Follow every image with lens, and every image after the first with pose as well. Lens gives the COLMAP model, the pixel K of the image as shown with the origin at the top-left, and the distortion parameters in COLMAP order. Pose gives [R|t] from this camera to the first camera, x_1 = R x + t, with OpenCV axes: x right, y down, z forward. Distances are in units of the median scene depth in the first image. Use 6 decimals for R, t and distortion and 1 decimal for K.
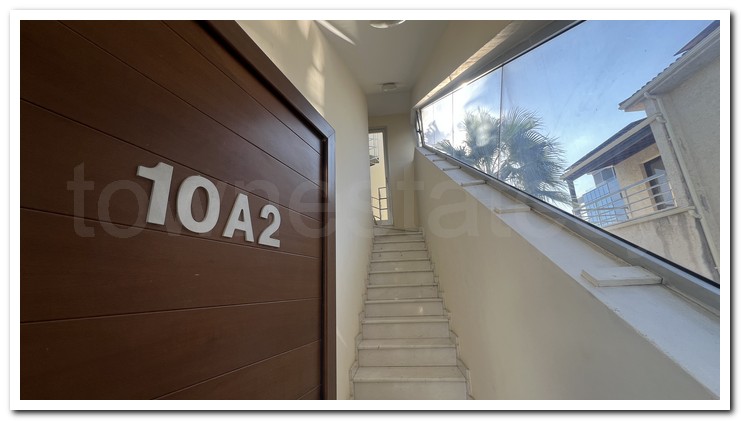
lens RADIAL K [[281.1, 0, 373.7], [0, 281.1, 208.2], [0, 0, 1]] dist [-0.000742, 0.000086]
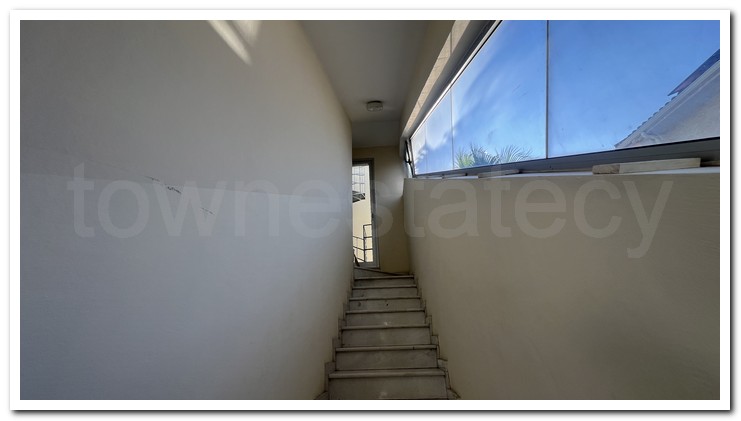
lens RADIAL K [[280.7, 0, 369.0], [0, 280.7, 210.1], [0, 0, 1]] dist [-0.001688, 0.000380]
pose [[0.999783, 0.014864, 0.014588, 0.025876], [-0.012226, 0.985933, -0.166691, 0.031694], [-0.016861, 0.166476, 0.985901, 0.153660]]
